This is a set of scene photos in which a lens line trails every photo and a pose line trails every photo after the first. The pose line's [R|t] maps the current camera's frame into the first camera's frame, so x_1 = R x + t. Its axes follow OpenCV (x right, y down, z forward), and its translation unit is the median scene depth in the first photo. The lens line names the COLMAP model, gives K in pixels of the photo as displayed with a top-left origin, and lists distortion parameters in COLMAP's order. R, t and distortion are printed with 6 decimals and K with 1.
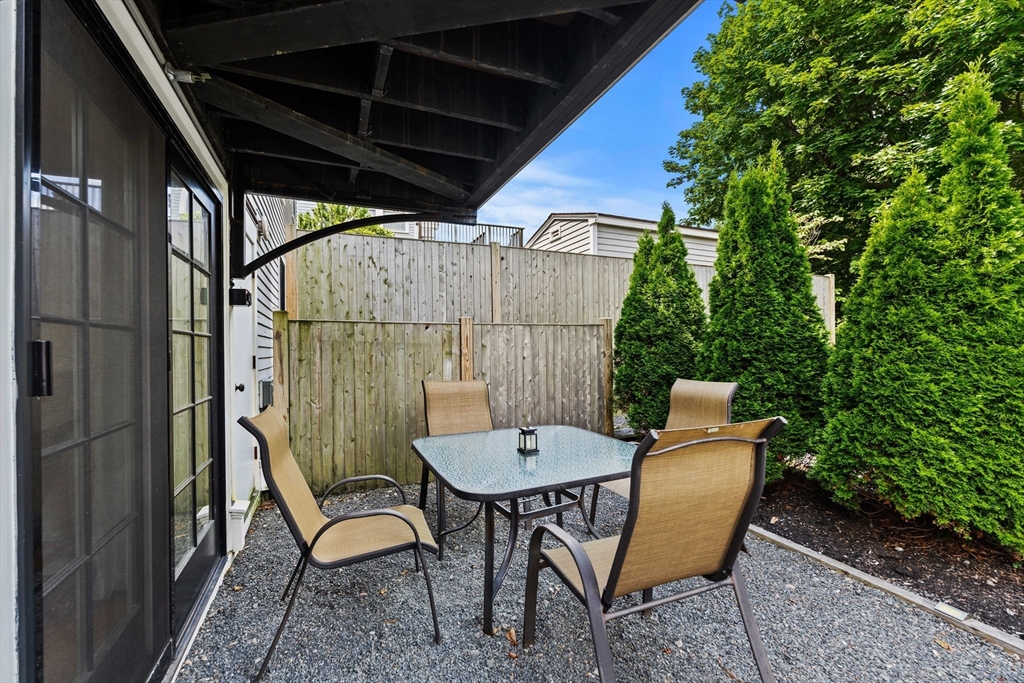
lens RADIAL K [[457.1, 0, 512.3], [0, 457.1, 344.3], [0, 0, 1]] dist [-0.000804, -0.000200]
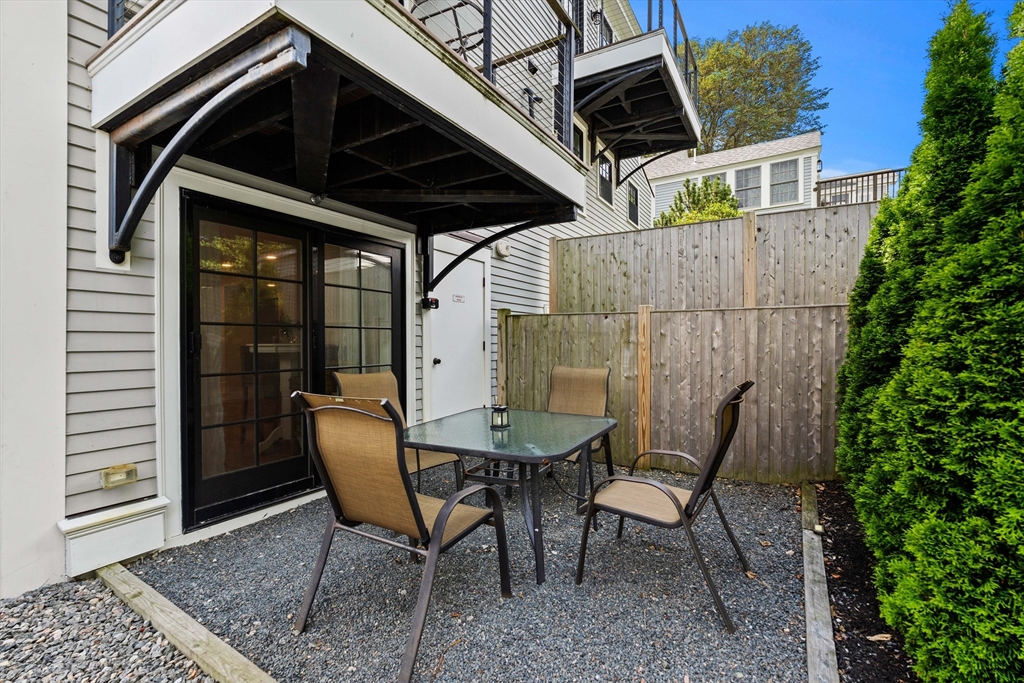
lens RADIAL K [[457.1, 0, 504.7], [0, 457.1, 340.8], [0, 0, 1]] dist [-0.000804, -0.000200]
pose [[0.574180, 0.012836, -0.818628, 0.503836], [-0.000469, 0.999882, 0.015349, 0.001478], [0.818729, -0.008429, 0.574119, 0.187761]]
